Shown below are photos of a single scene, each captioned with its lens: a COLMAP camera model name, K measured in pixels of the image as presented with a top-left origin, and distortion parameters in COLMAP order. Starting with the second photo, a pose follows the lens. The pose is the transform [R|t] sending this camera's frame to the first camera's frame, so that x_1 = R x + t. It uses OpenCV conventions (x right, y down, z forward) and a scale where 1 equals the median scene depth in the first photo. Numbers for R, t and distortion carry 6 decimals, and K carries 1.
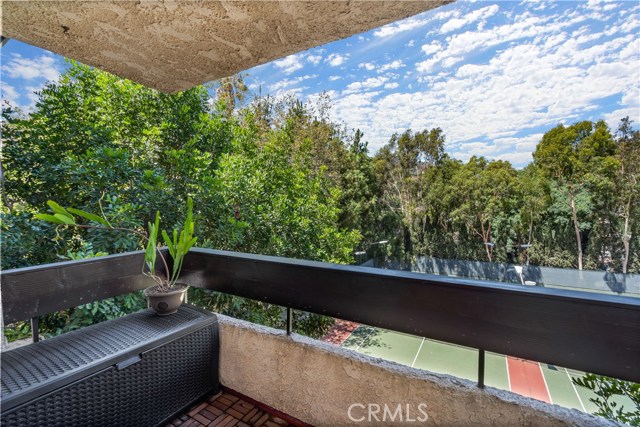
lens RADIAL K [[292.6, 0, 310.0], [0, 292.6, 213.9], [0, 0, 1]] dist [-0.000942, 0.000796]
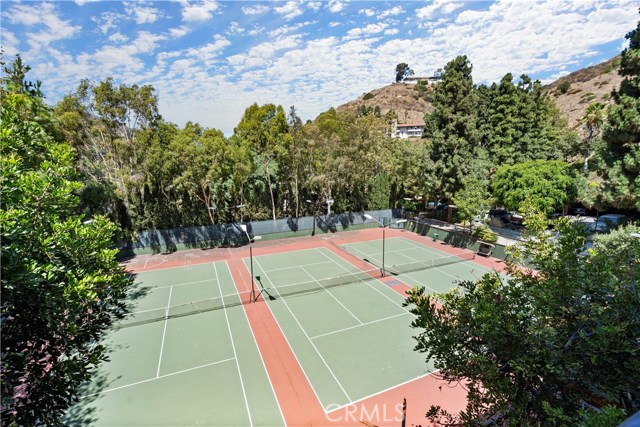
lens RADIAL K [[292.6, 0, 319.4], [0, 292.6, 213.3], [0, 0, 1]] dist [-0.000942, 0.000796]
pose [[0.582872, -0.131169, 0.801907, -0.016502], [0.041816, 0.990419, 0.131610, -0.003024], [-0.811487, -0.043179, 0.582773, 0.057152]]
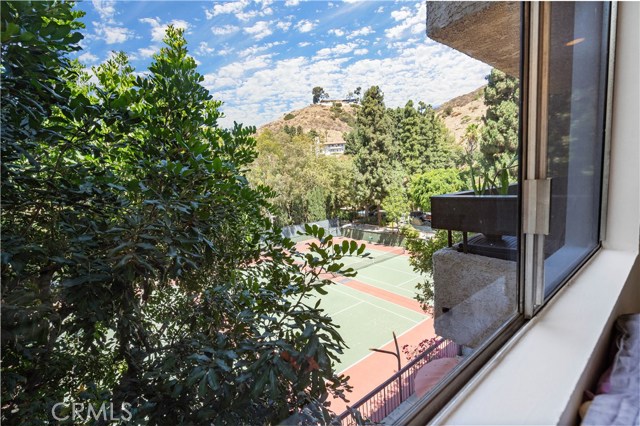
lens RADIAL K [[292.6, 0, 325.0], [0, 292.6, 211.7], [0, 0, 1]] dist [-0.000942, 0.000796]
pose [[0.341390, -0.116711, 0.932648, -0.117212], [0.102879, 0.990939, 0.086347, 0.002180], [-0.934274, 0.066472, 0.350304, 0.074982]]
